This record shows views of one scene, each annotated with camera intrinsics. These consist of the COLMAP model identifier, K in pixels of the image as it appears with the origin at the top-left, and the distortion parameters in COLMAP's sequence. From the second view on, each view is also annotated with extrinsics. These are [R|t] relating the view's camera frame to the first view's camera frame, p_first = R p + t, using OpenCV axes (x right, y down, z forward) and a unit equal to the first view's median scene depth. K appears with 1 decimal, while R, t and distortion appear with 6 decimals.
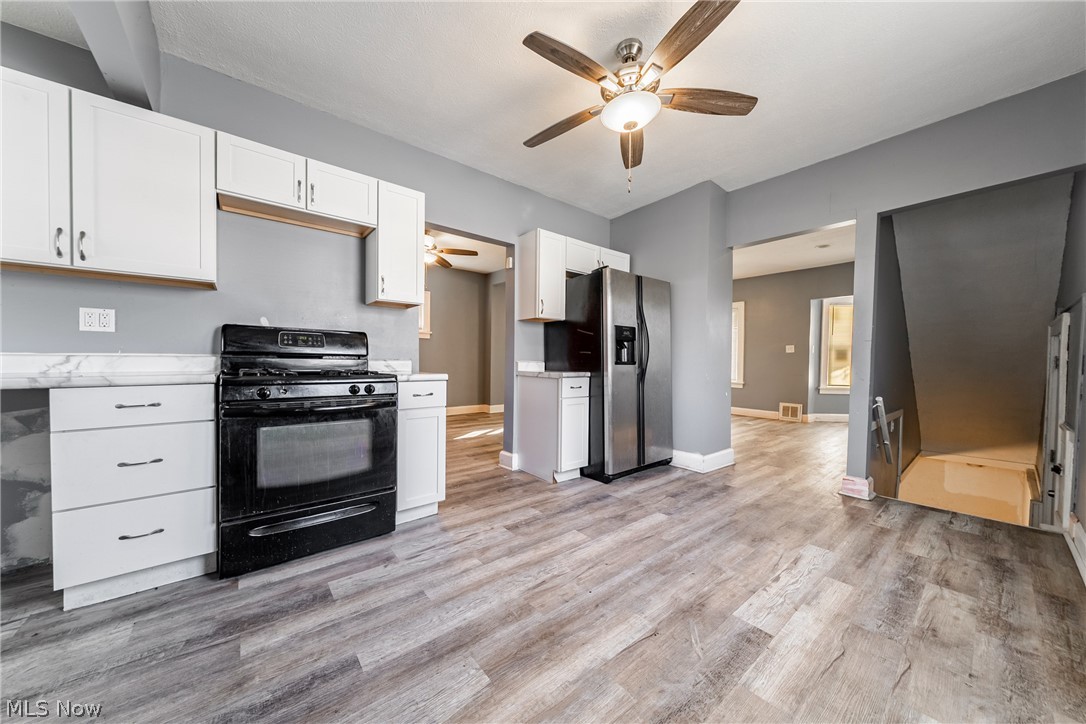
lens RADIAL K [[368.5, 0, 546.9], [0, 368.5, 366.0], [0, 0, 1]] dist [-0.000017, 0.000008]
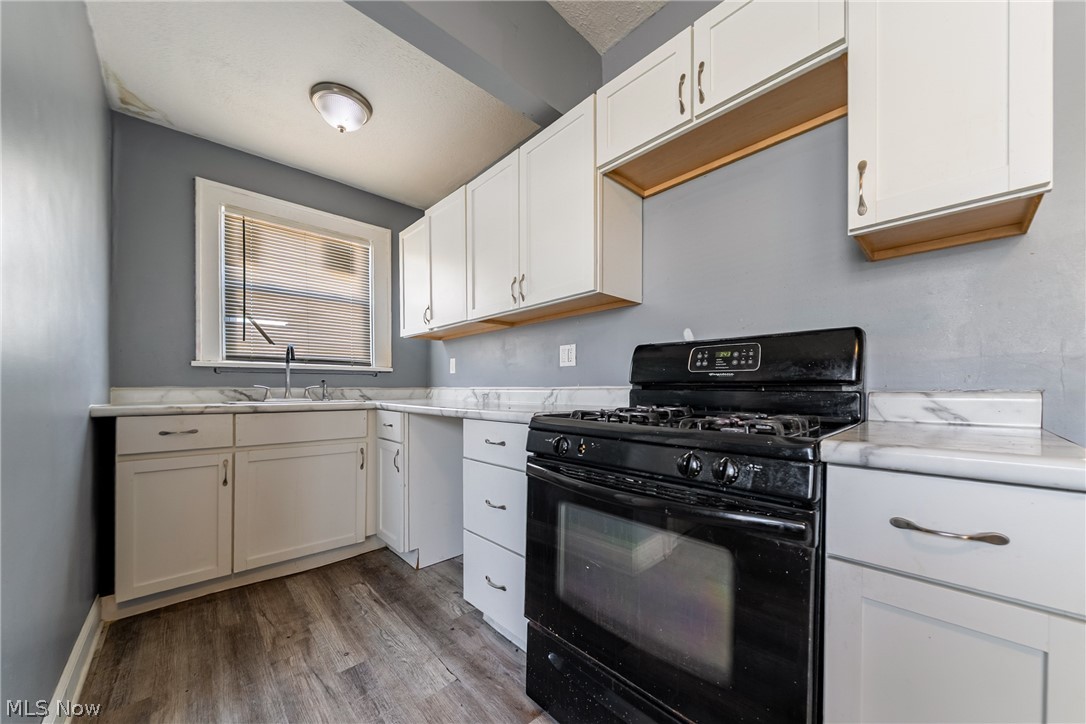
lens RADIAL K [[389.0, 0, 531.3], [0, 389.0, 393.3], [0, 0, 1]] dist [0.000253, 0.000002]
pose [[0.051304, 0.000123, -0.998683, -0.100671], [-0.016606, 0.999862, -0.000730, -0.013060], [0.998545, 0.016622, 0.051299, 0.807096]]
